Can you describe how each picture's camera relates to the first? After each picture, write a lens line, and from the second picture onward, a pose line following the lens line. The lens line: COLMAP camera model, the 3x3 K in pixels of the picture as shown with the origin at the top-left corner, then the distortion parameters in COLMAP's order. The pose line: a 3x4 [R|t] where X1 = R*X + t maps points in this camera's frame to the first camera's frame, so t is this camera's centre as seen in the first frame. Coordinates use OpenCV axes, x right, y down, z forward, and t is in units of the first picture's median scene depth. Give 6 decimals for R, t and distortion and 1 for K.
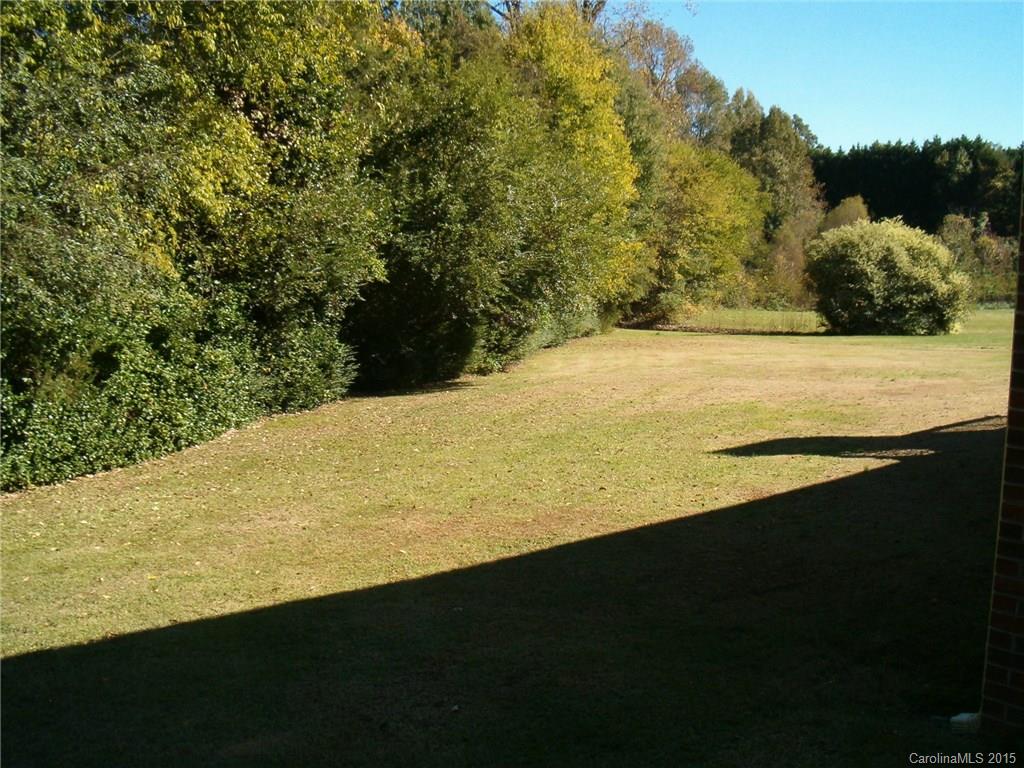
lens RADIAL K [[1030.9, 0, 512.0], [0, 1030.9, 384.0], [0, 0, 1]] dist [-0.158395, 0.005493]
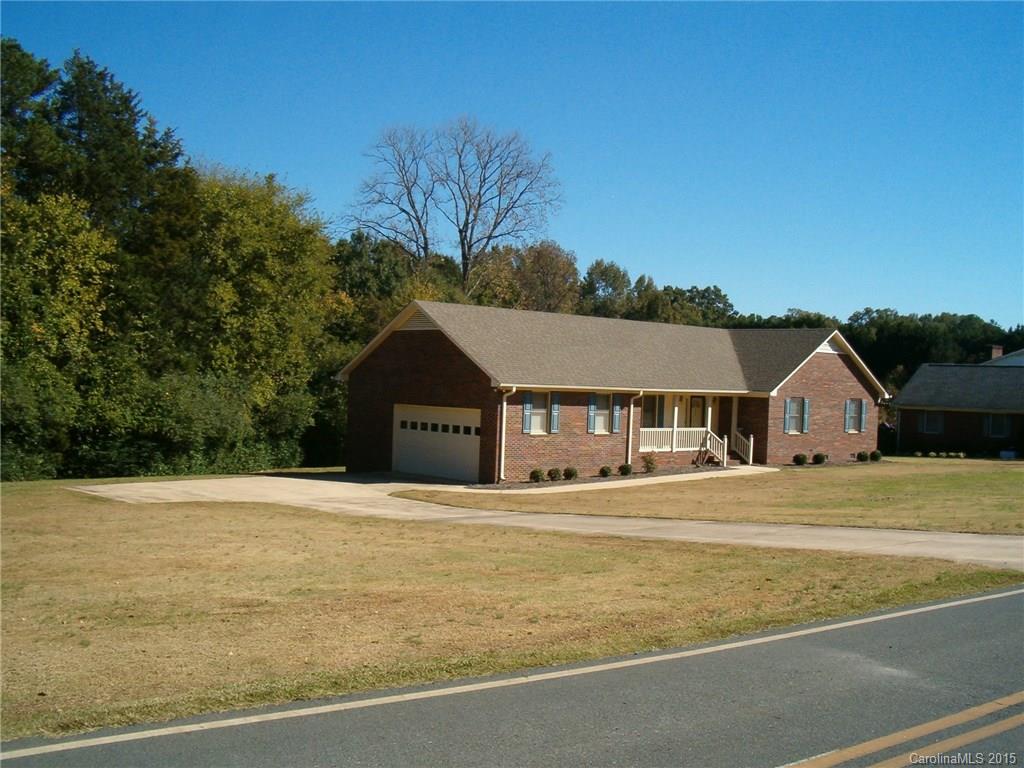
lens RADIAL K [[1030.9, 0, 512.0], [0, 1030.9, 384.0], [0, 0, 1]] dist [-0.158395, 0.005493]
pose [[0.999958, 0.008188, 0.003995, 0.433969], [-0.007546, 0.990052, -0.140499, 0.190420], [-0.005106, 0.140463, 0.990073, -1.942877]]
